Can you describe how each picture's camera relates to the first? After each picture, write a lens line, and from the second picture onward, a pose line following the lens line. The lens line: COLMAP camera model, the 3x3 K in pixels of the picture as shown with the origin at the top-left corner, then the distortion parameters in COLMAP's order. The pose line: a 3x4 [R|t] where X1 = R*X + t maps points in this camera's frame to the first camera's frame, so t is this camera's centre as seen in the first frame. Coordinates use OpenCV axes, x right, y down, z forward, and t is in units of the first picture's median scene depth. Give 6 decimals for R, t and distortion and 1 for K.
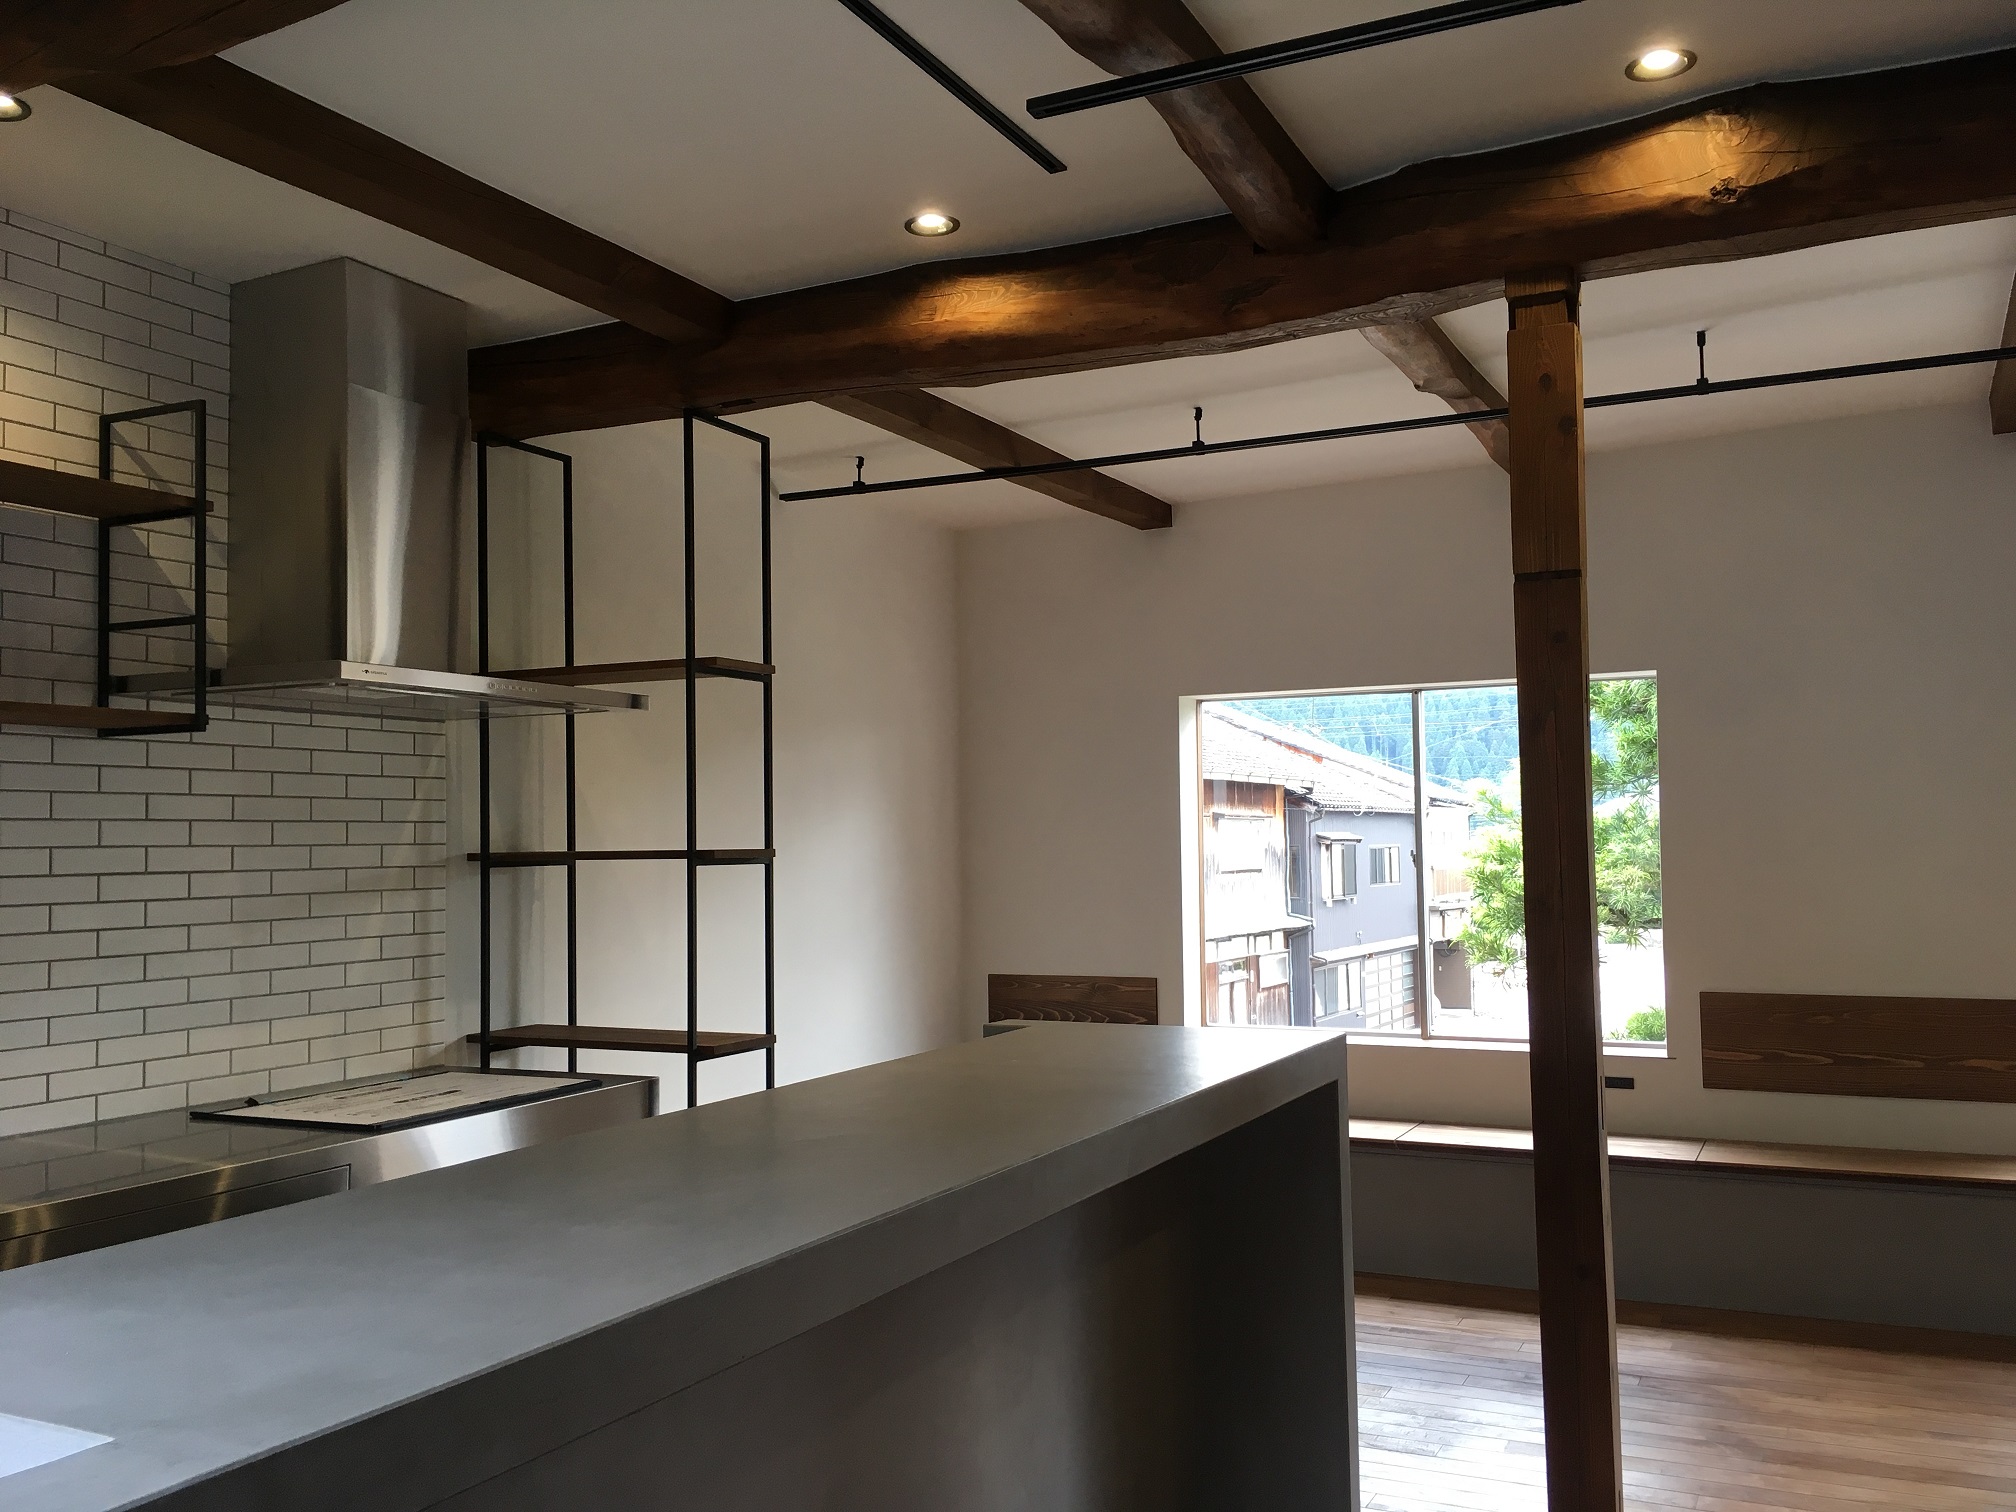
lens RADIAL K [[1720.7, 0, 1018.3], [0, 1720.7, 758.1], [0, 0, 1]] dist [0.084584, -0.123769]
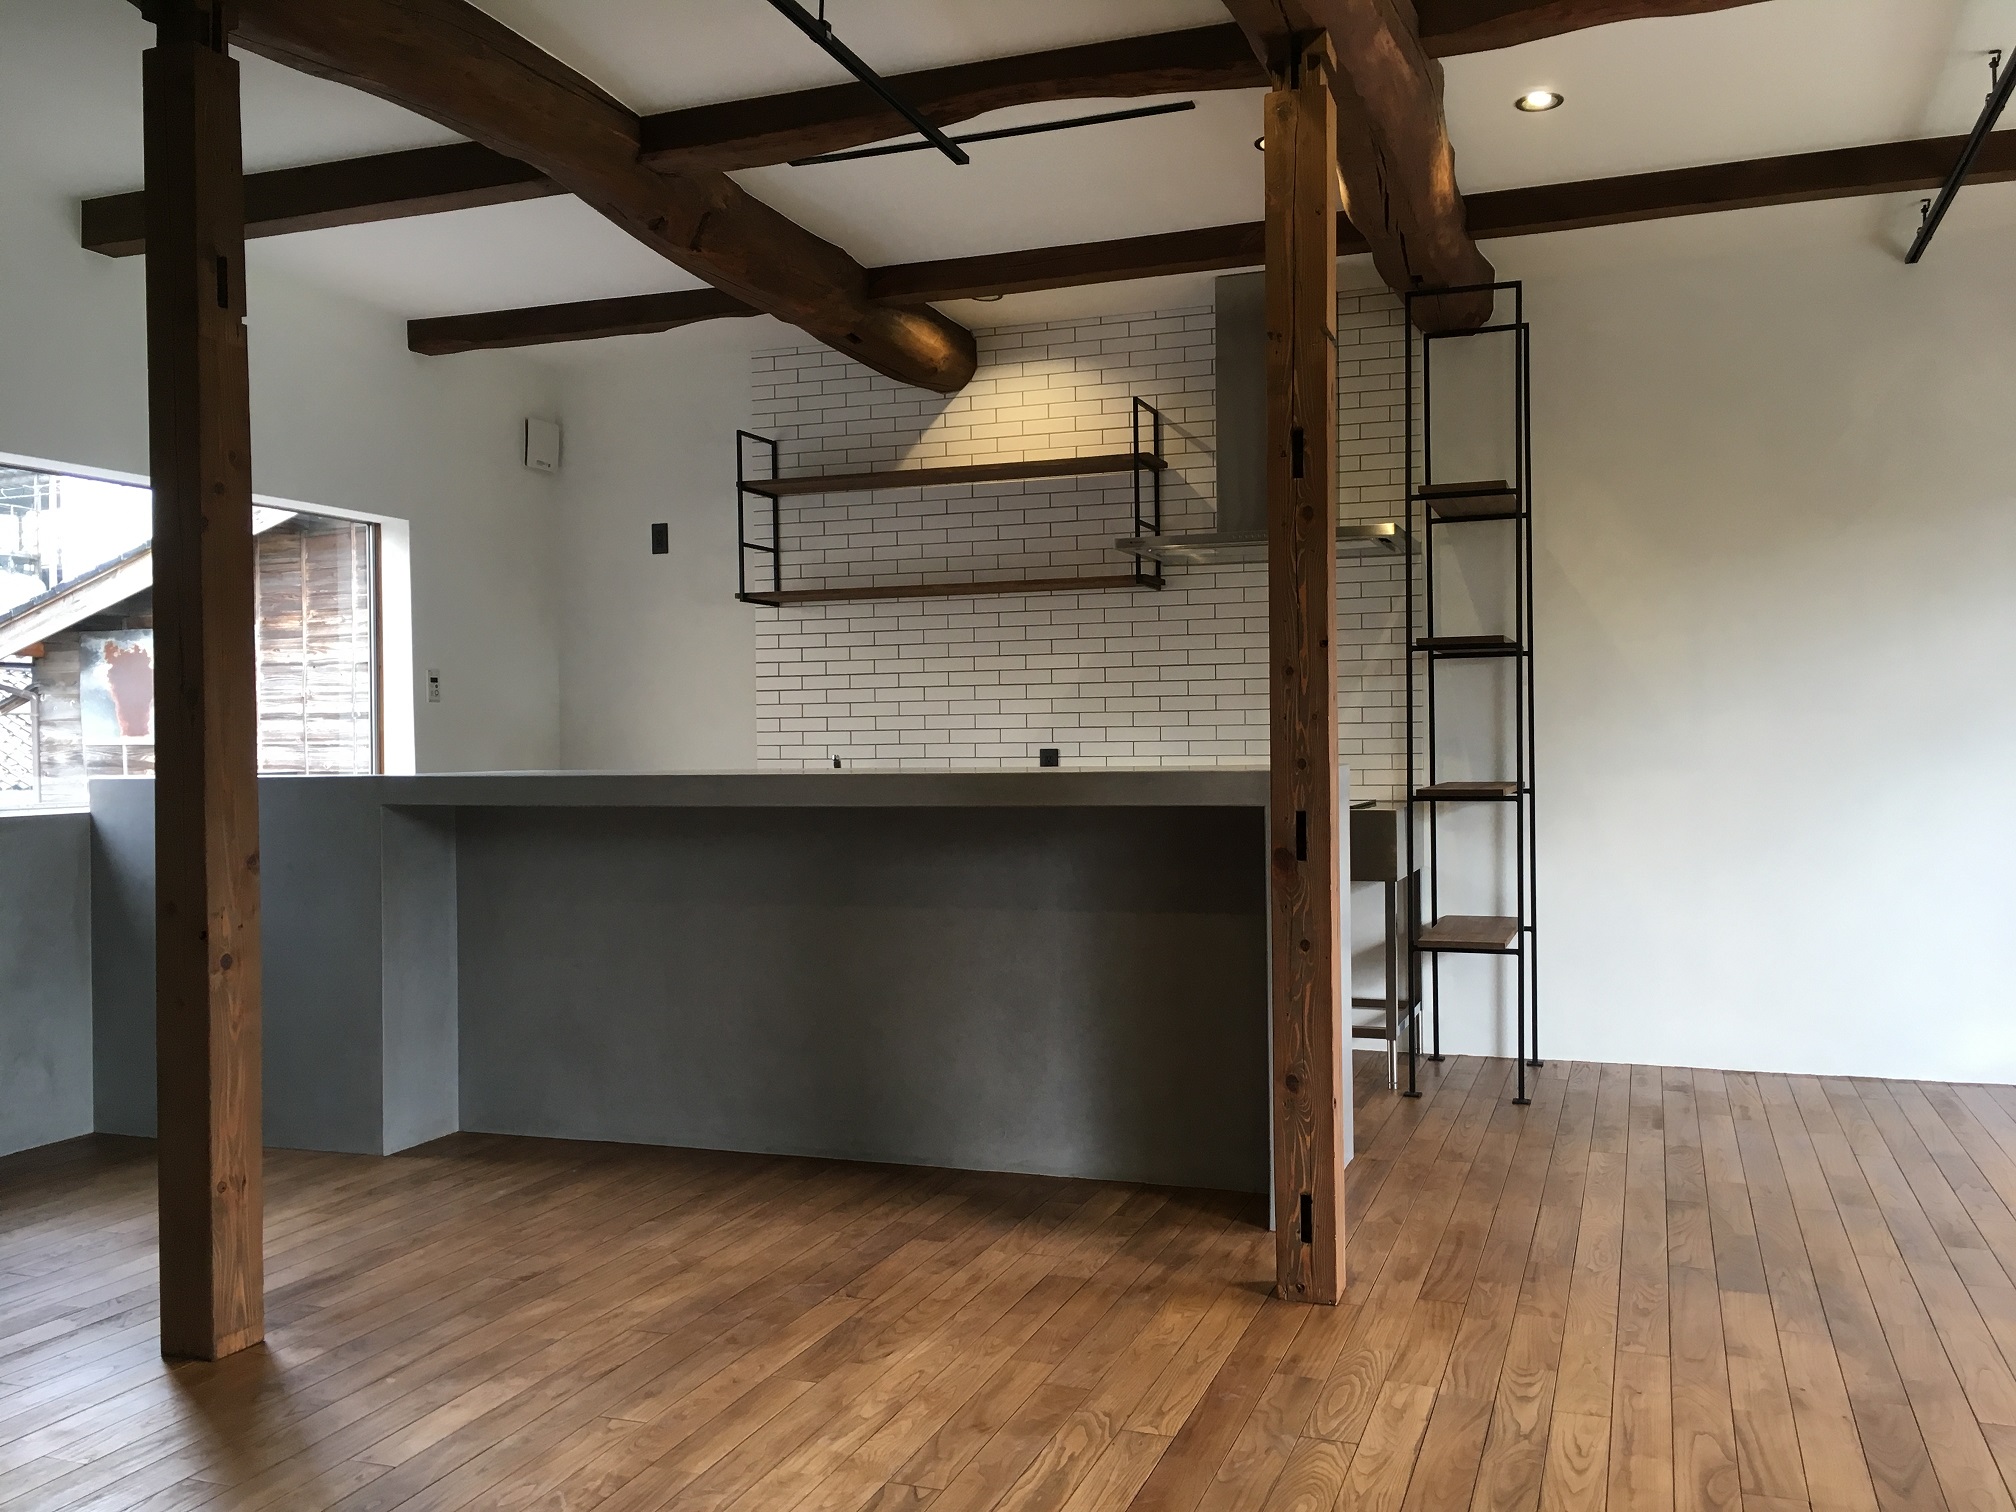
lens RADIAL K [[1724.3, 0, 1022.9], [0, 1724.3, 762.3], [0, 0, 1]] dist [0.048146, -0.005250]
pose [[0.103247, 0.024479, -0.994355, 1.160074], [0.060855, 0.997669, 0.030879, 0.095270], [0.992792, -0.063699, 0.101516, 0.617506]]
